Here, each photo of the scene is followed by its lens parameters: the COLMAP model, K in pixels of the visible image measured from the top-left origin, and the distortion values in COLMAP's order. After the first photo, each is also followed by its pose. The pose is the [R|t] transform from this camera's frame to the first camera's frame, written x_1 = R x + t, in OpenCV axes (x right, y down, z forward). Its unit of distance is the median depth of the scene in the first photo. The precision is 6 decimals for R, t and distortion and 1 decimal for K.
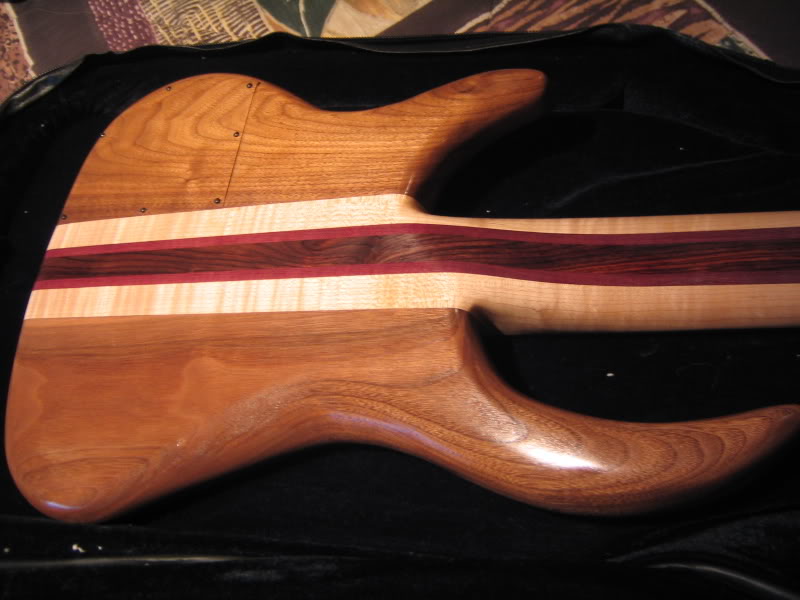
lens RADIAL K [[833.6, 0, 400.0], [0, 833.6, 300.0], [0, 0, 1]] dist [-0.062615, 0.012228]
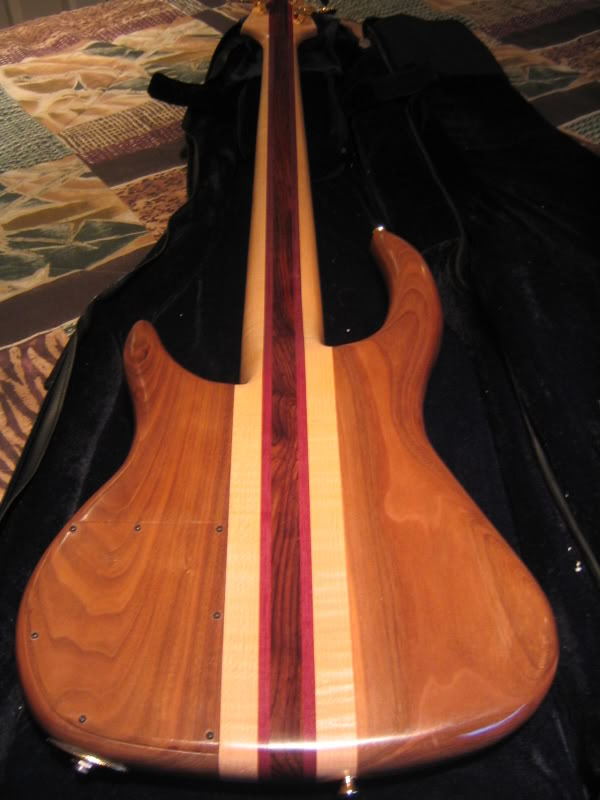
lens RADIAL K [[833.6, 0, 300.0], [0, 833.6, 400.0], [0, 0, 1]] dist [-0.062615, 0.012228]
pose [[-0.159660, -0.430867, 0.888179, -1.106865], [0.903055, 0.299676, 0.307711, -0.404815], [-0.398749, 0.851204, 0.341250, 0.520769]]
